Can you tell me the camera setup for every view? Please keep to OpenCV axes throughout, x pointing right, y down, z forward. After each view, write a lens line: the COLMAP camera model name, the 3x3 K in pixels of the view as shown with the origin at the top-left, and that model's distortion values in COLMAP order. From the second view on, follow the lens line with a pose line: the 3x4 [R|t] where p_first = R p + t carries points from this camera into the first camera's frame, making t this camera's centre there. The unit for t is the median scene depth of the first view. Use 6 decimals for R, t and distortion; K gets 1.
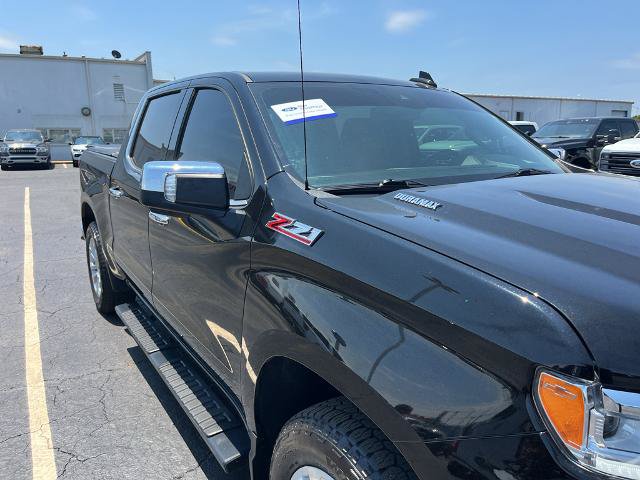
lens RADIAL K [[484.5, 0, 320.0], [0, 484.5, 239.6], [0, 0, 1]] dist [0.047815, -0.074787]
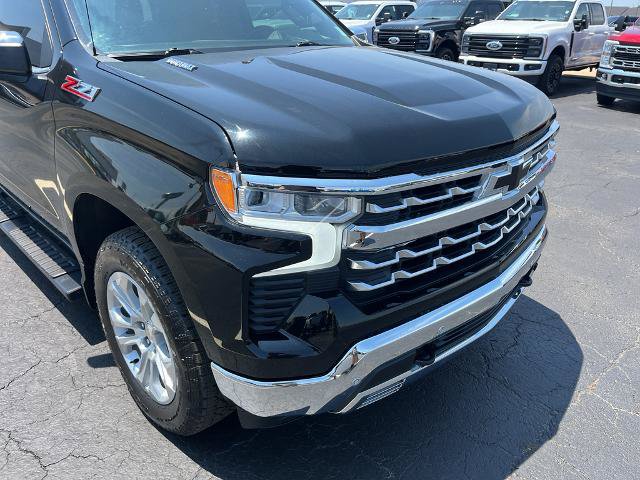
lens RADIAL K [[484.5, 0, 317.2], [0, 484.5, 242.7], [0, 0, 1]] dist [0.047815, -0.074787]
pose [[0.980457, -0.066936, 0.184999, 0.222643], [0.023340, 0.973276, 0.228449, 0.070904], [-0.195346, -0.219667, 0.955817, -0.298083]]
